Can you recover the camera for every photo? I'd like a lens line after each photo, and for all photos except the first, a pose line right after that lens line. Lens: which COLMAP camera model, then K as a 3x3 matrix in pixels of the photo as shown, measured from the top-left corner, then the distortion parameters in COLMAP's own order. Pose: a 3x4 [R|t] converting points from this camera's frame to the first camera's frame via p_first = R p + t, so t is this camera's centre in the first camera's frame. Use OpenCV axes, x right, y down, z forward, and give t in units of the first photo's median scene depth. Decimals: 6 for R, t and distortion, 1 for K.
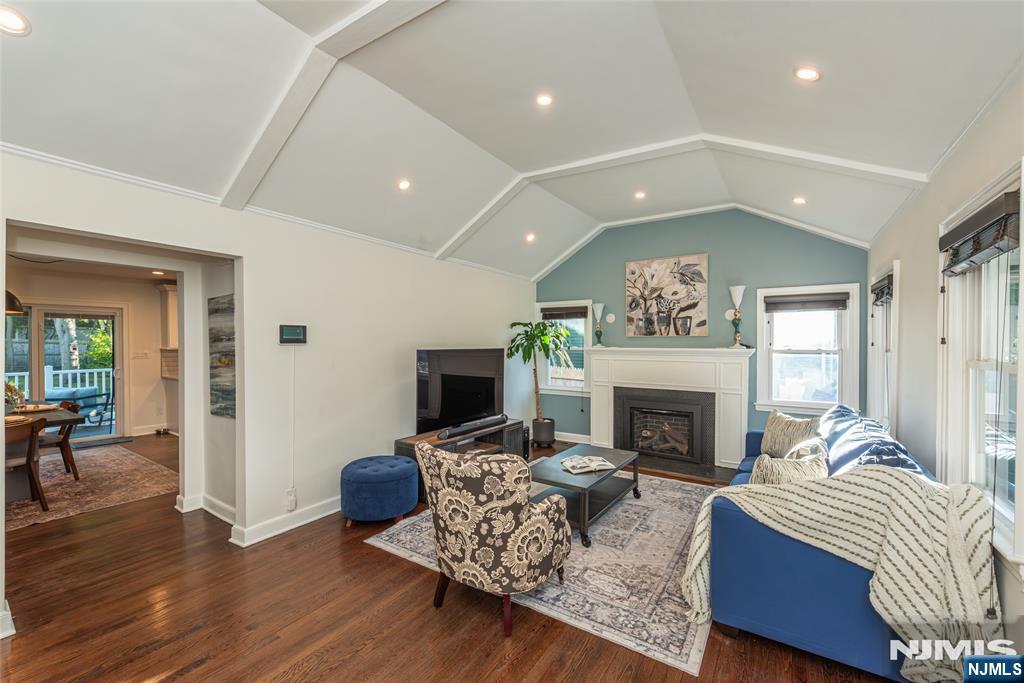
lens RADIAL K [[422.8, 0, 520.5], [0, 422.8, 345.8], [0, 0, 1]] dist [0.013738, -0.000071]
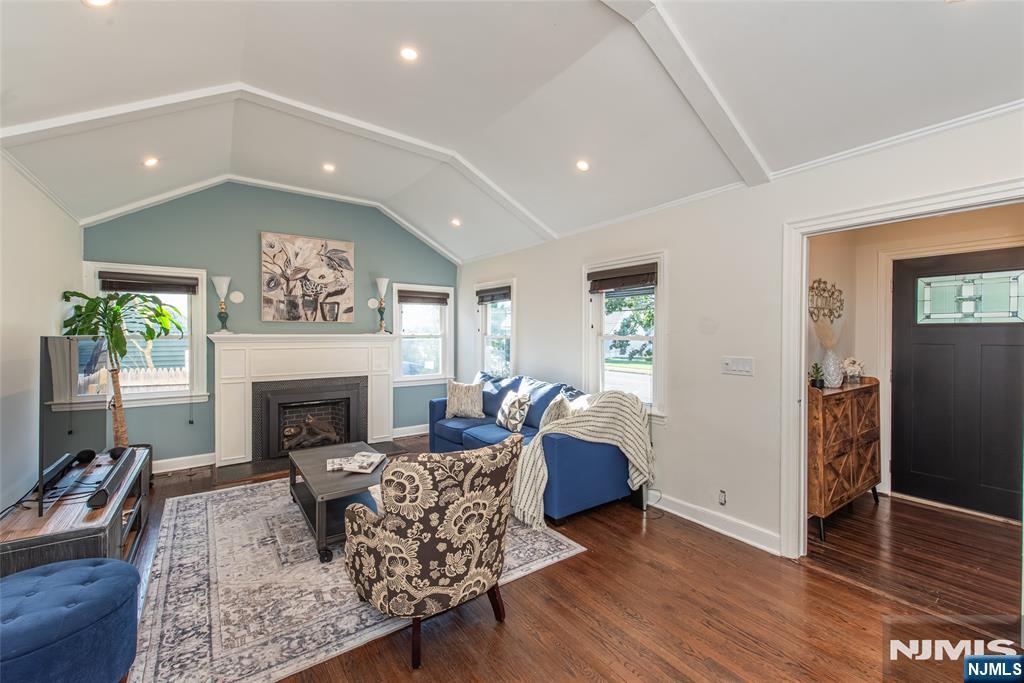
lens RADIAL K [[422.8, 0, 521.1], [0, 422.8, 335.5], [0, 0, 1]] dist [0.013738, -0.000071]
pose [[0.358798, -0.006946, 0.933389, -0.372954], [0.008101, 0.999958, 0.004327, 0.007751], [-0.933380, 0.006008, 0.358839, 0.243270]]
